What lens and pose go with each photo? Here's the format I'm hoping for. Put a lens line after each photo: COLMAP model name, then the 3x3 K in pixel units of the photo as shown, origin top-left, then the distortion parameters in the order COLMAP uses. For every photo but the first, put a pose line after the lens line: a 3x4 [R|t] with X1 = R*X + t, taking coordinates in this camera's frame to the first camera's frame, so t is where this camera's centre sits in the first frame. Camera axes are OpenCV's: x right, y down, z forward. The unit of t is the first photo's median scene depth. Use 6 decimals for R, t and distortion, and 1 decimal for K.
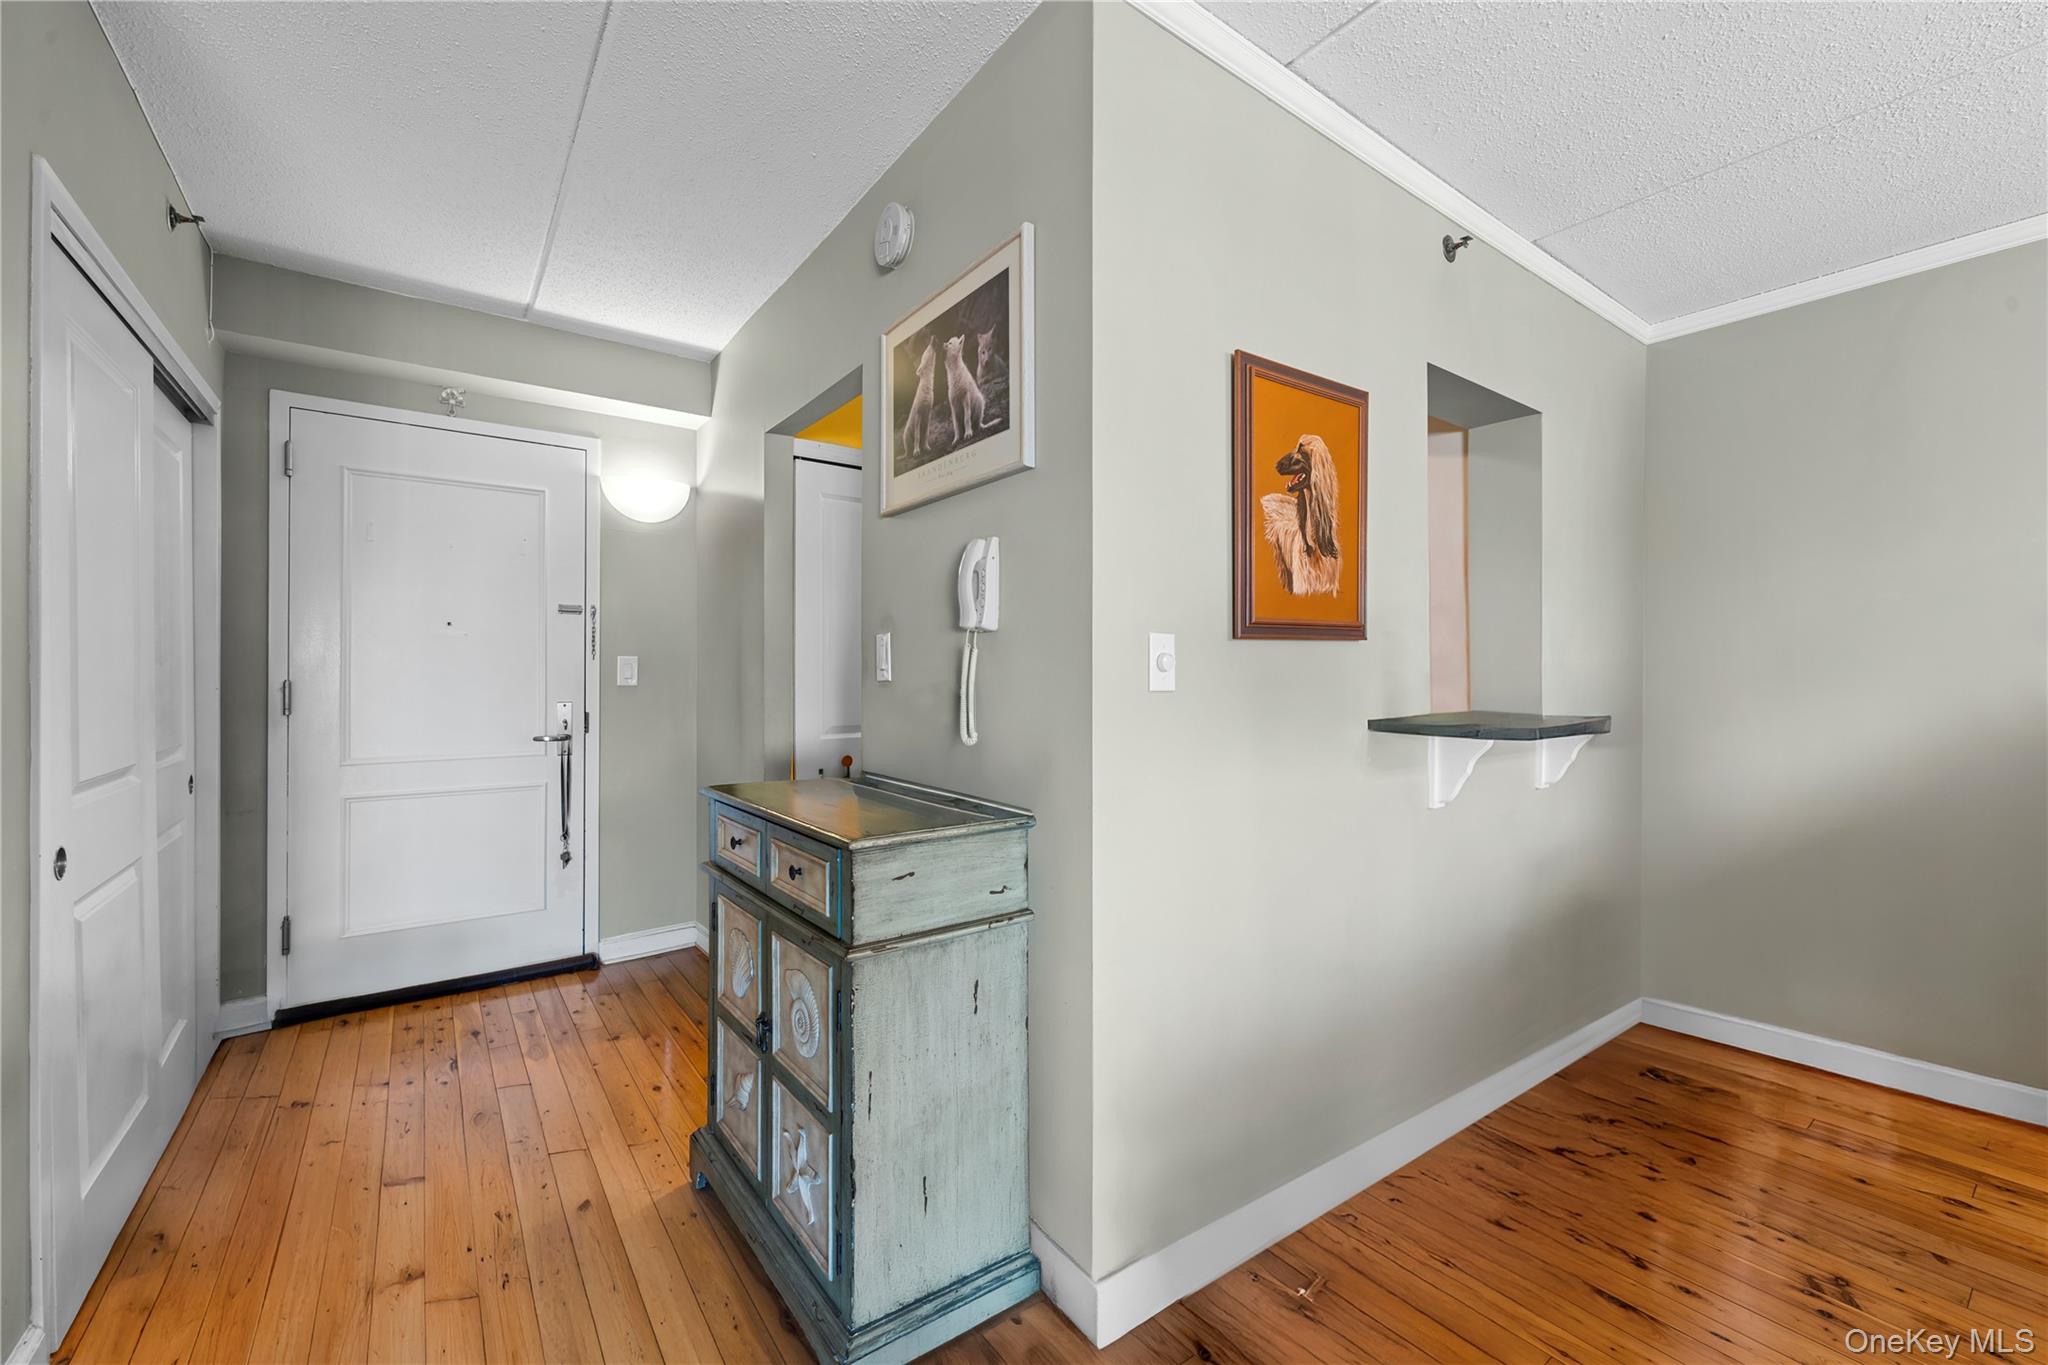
lens RADIAL K [[833.1, 0, 1024.9], [0, 833.1, 679.8], [0, 0, 1]] dist [0.000111, 0.000001]
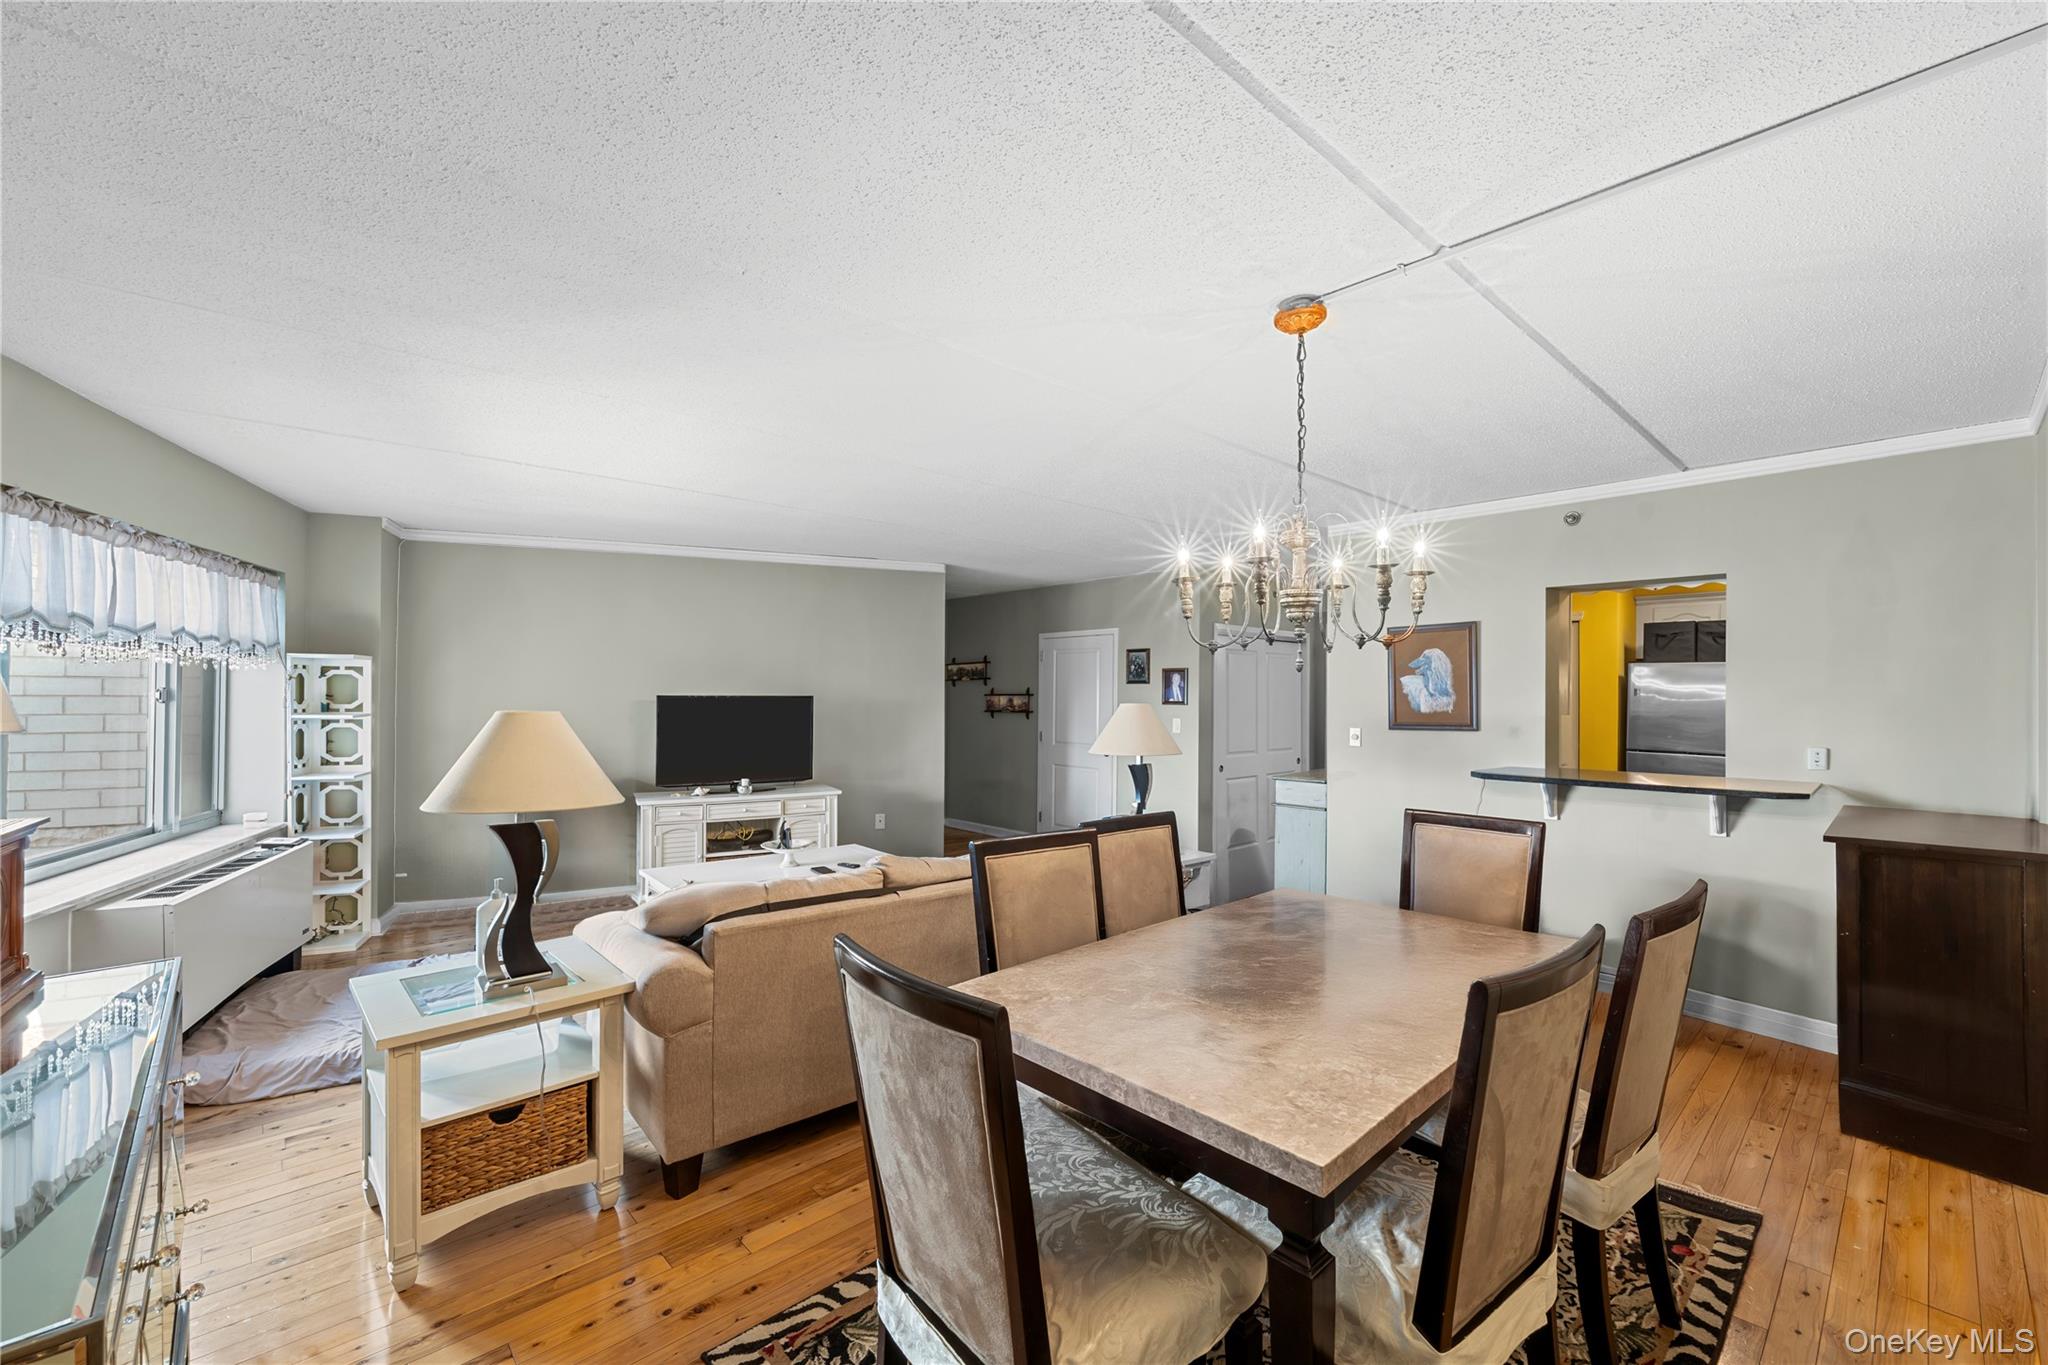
lens RADIAL K [[833.1, 0, 1023.3], [0, 833.1, 688.9], [0, 0, 1]] dist [0.000111, 0.000001]
pose [[0.119326, -0.003554, -0.992849, 2.857946], [-0.004011, 0.999984, -0.004062, -0.167907], [0.992847, 0.004467, 0.119310, -0.546436]]
